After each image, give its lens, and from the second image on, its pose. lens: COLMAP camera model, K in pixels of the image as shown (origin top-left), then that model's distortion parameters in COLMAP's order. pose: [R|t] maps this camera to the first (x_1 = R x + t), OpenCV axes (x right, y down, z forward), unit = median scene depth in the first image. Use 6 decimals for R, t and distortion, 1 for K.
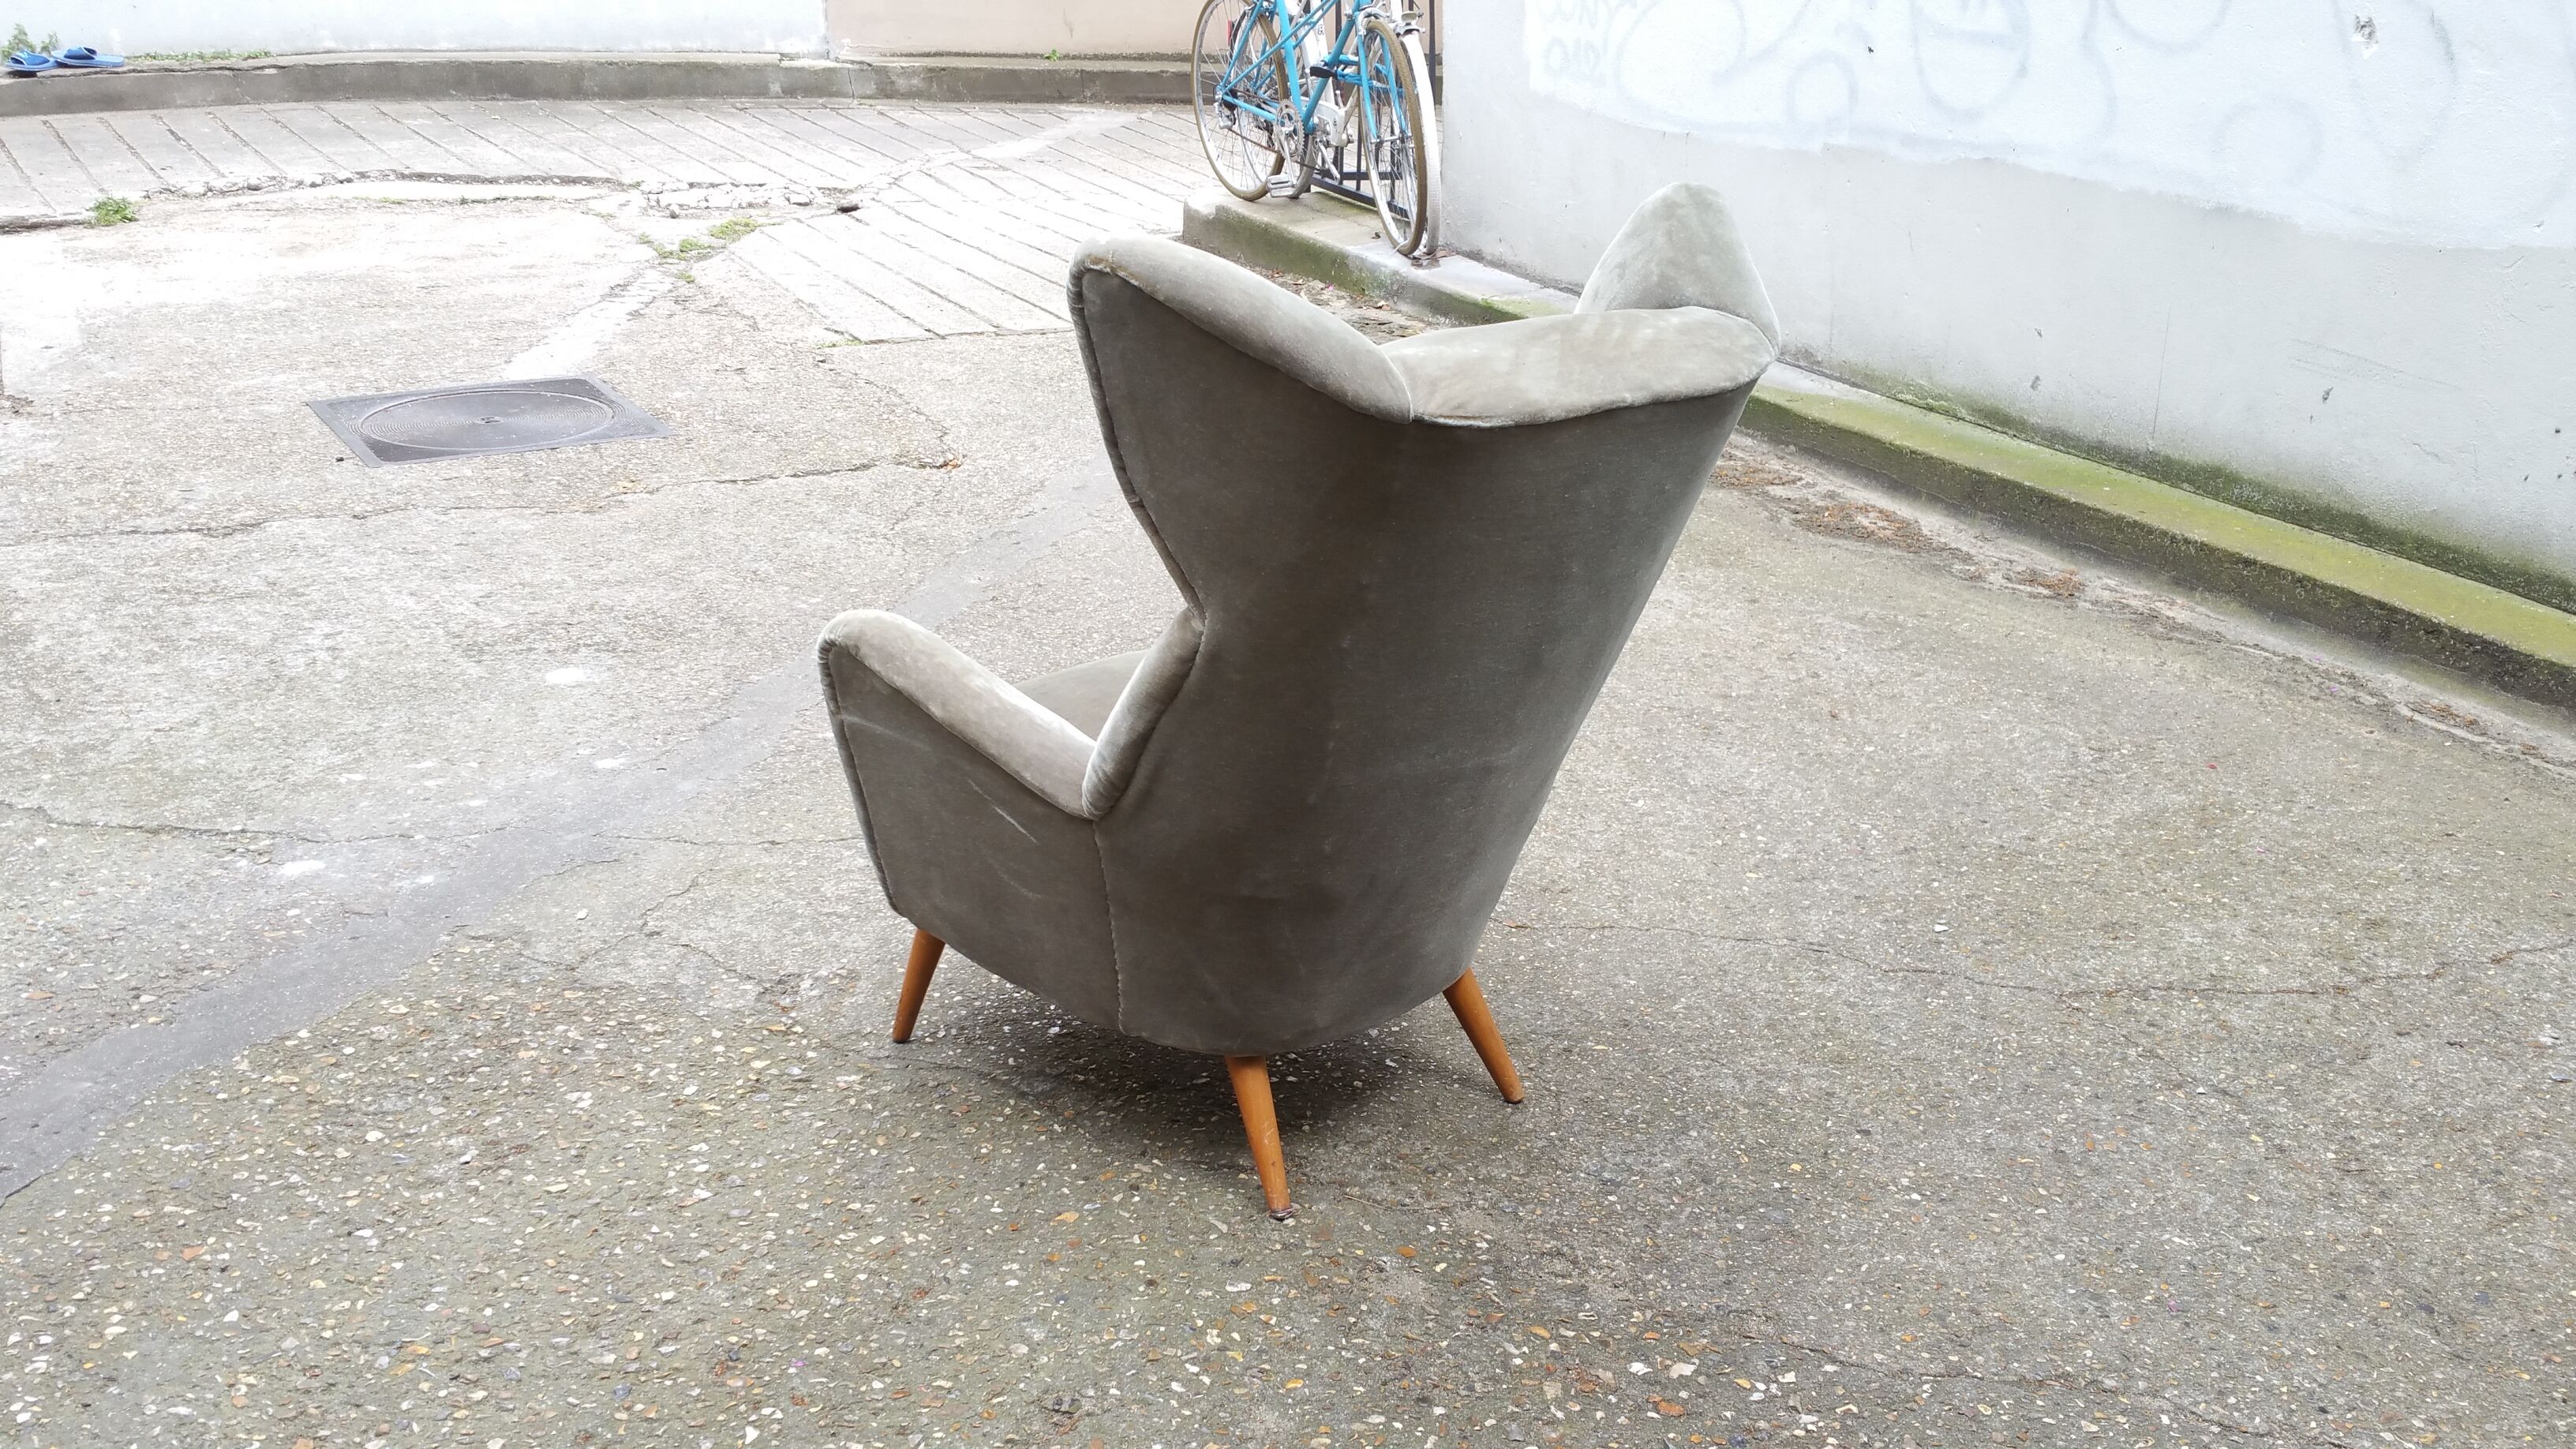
lens RADIAL K [[2461.5, 0, 1286.9], [0, 2461.5, 750.6], [0, 0, 1]] dist [0.057780, 0.000000]
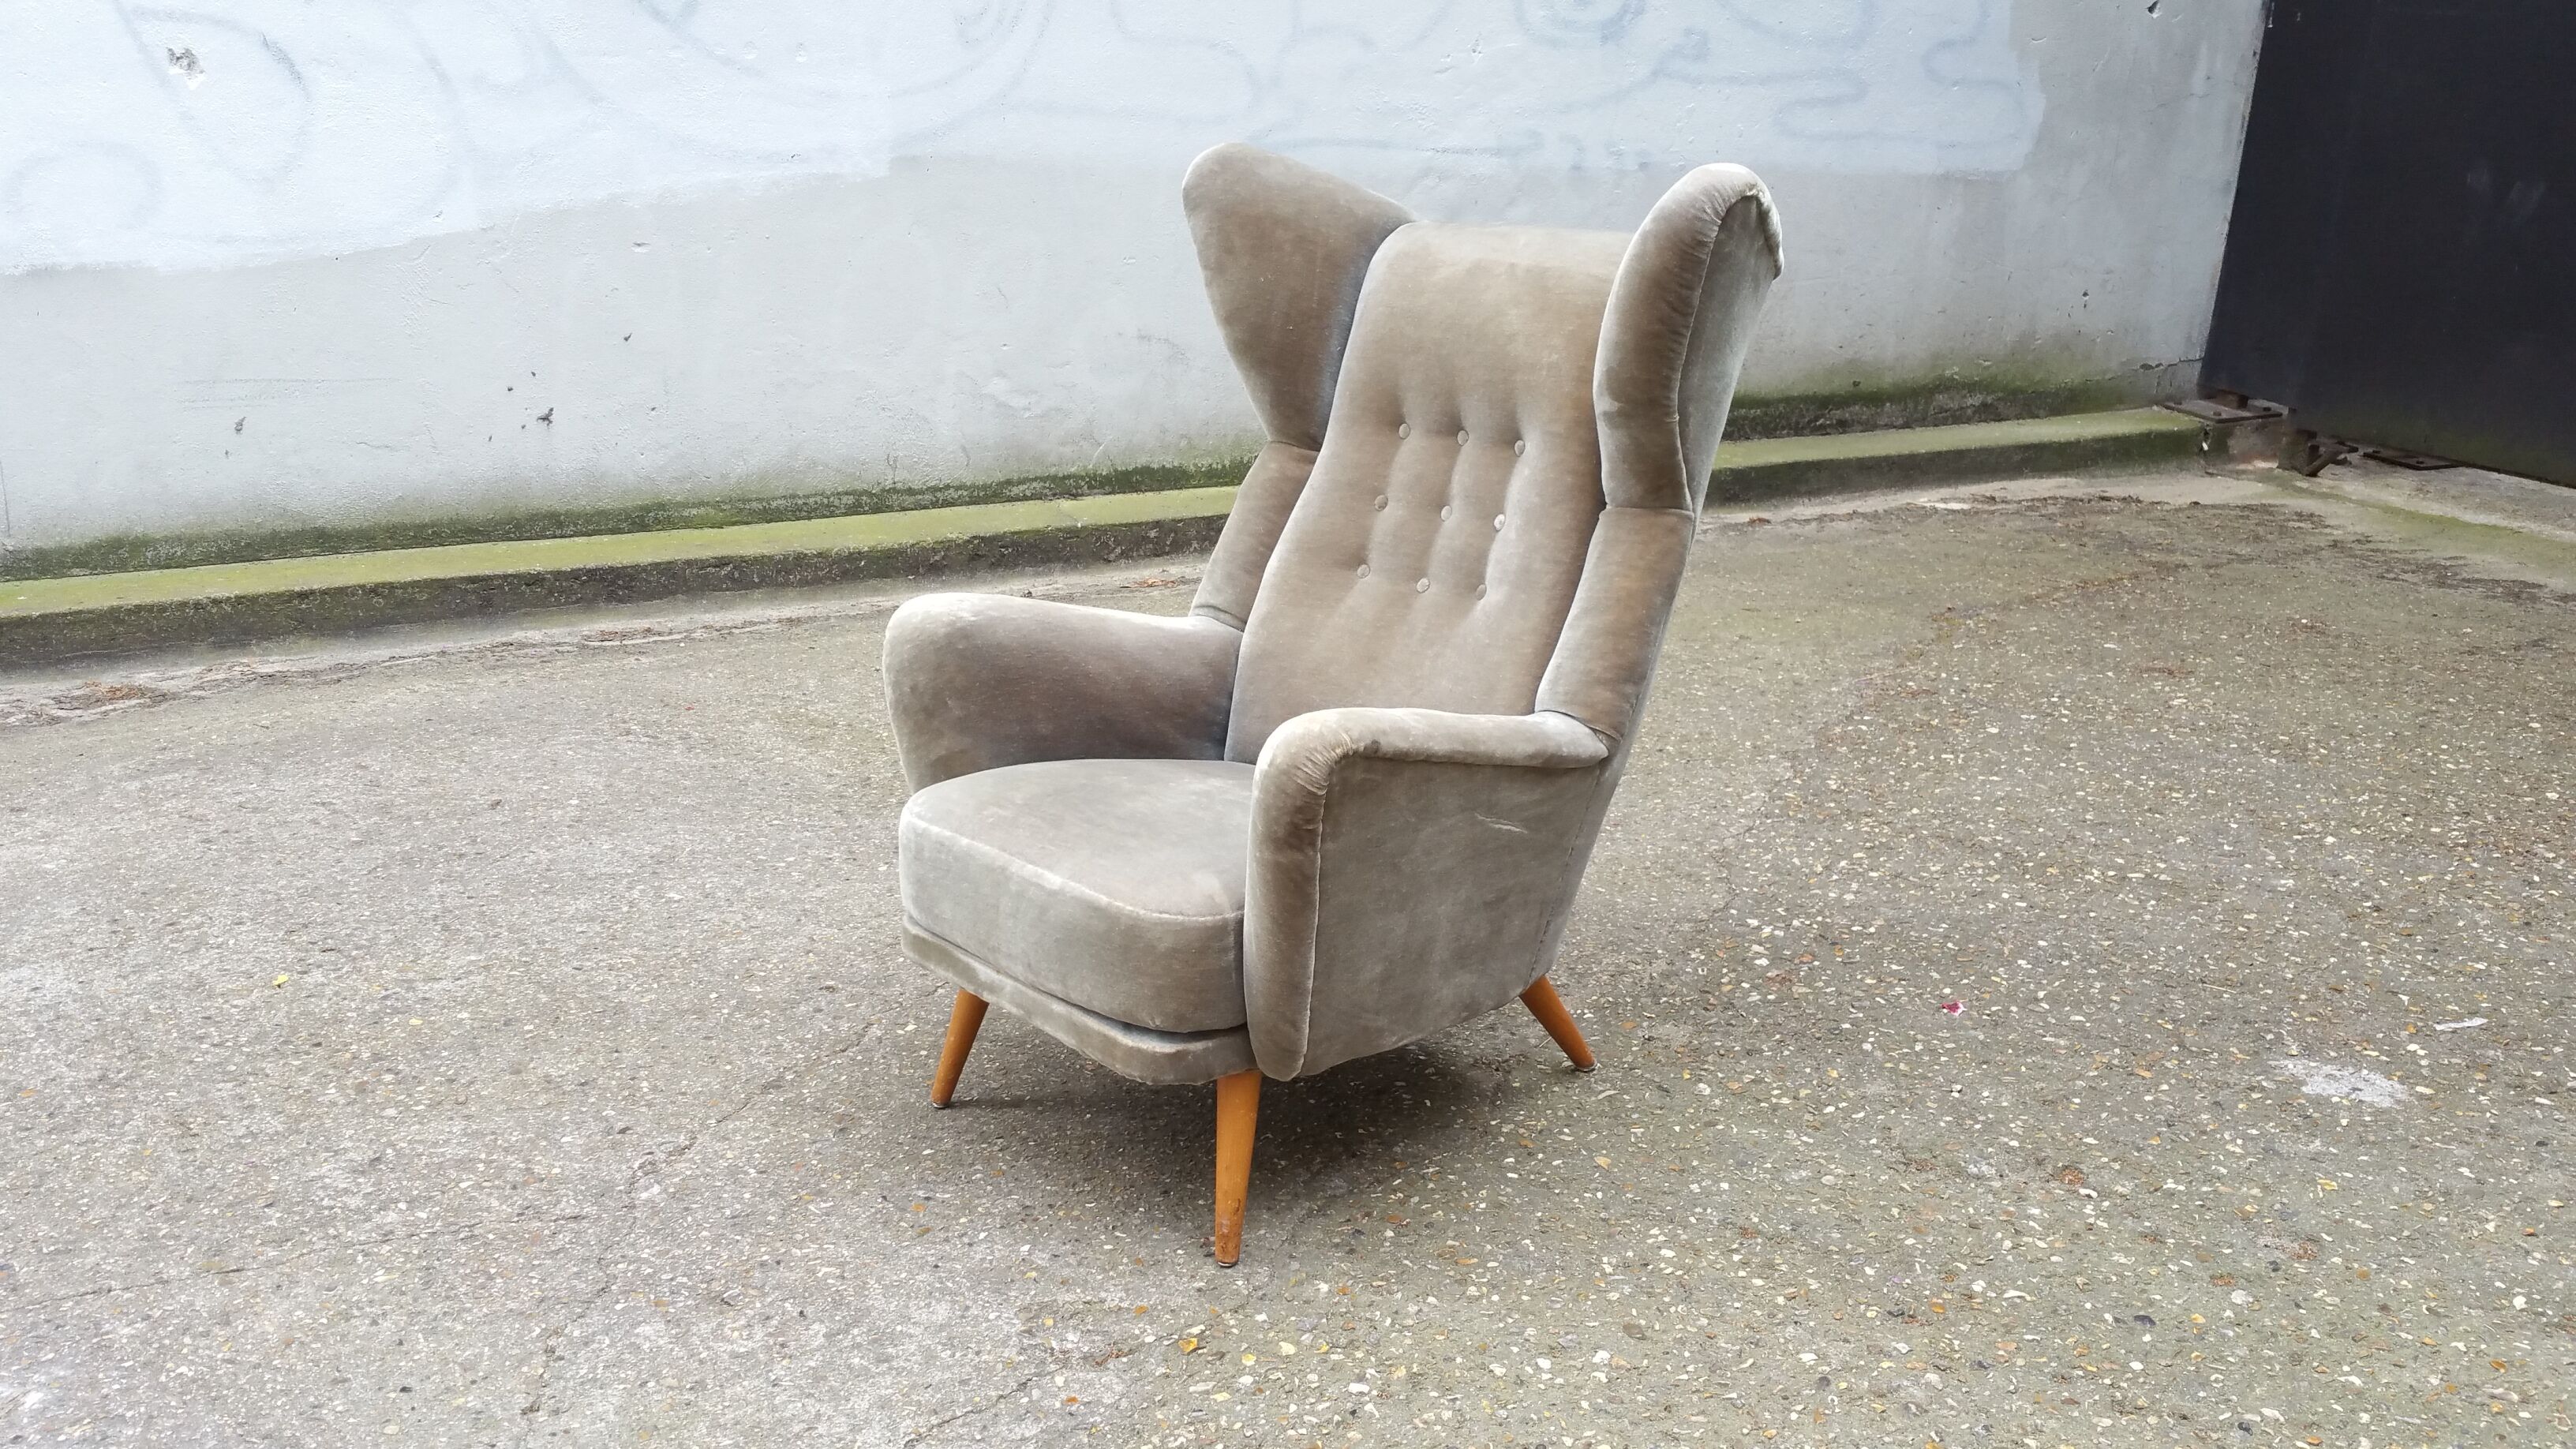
lens RADIAL K [[2461.5, 0, 1302.4], [0, 2461.5, 743.6], [0, 0, 1]] dist [0.057780, 0.000000]
pose [[0.026775, -0.314452, 0.948896, -0.773471], [0.349509, 0.892271, 0.285825, -0.231033], [-0.936550, 0.323994, 0.133794, 0.710710]]
